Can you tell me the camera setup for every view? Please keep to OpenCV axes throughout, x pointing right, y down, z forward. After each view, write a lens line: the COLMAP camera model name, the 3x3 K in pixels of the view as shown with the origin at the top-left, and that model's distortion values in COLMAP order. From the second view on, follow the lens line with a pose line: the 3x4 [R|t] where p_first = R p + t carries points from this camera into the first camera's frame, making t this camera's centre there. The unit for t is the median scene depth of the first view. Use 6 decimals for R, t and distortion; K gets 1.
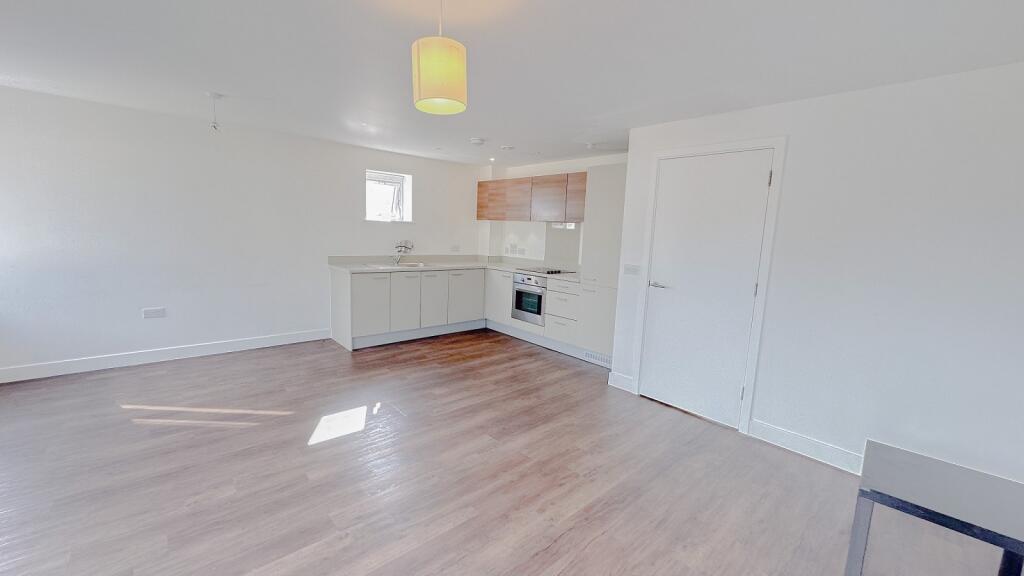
lens RADIAL K [[408.6, 0, 512.0], [0, 408.6, 288.0], [0, 0, 1]] dist [-0.000329, 0.000167]
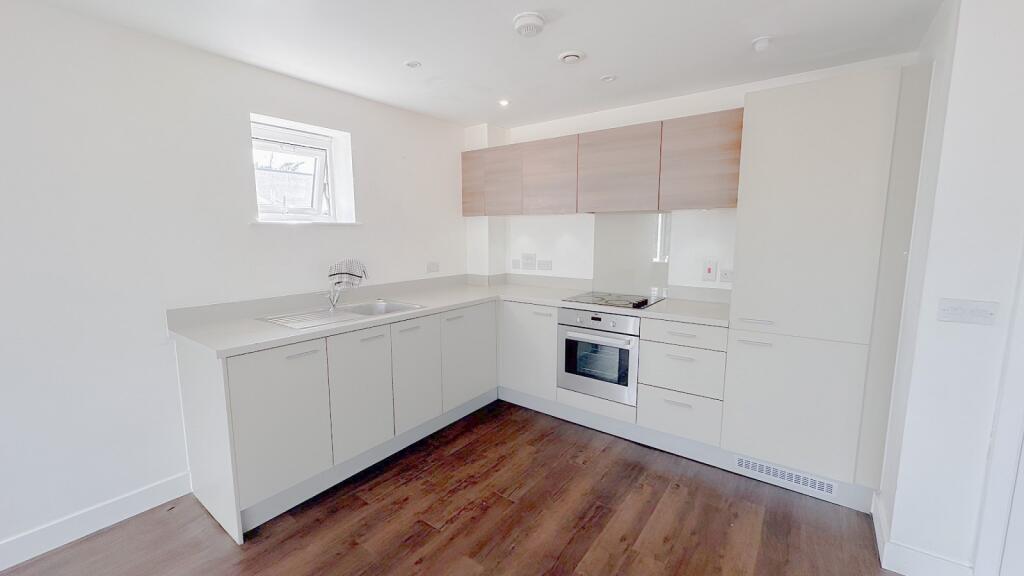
lens RADIAL K [[408.6, 0, 512.0], [0, 408.6, 288.0], [0, 0, 1]] dist [-0.000329, 0.000167]
pose [[0.979842, -0.071599, 0.186501, -0.161918], [0.071708, 0.997407, 0.006167, -0.072785], [-0.186459, 0.007331, 0.982435, 0.478271]]
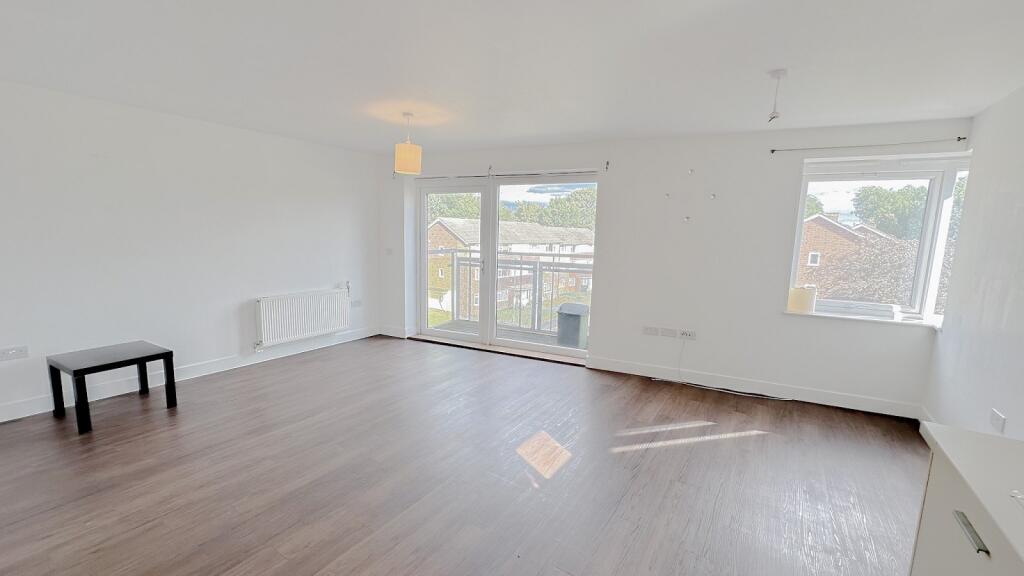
lens RADIAL K [[401.9, 0, 512.0], [0, 401.9, 288.0], [0, 0, 1]] dist [0.000007, 0.000047]
pose [[-0.967654, -0.031338, -0.250329, -0.060292], [-0.099177, 0.959618, 0.263243, -0.142306], [0.231971, 0.279555, -0.931686, 0.970895]]
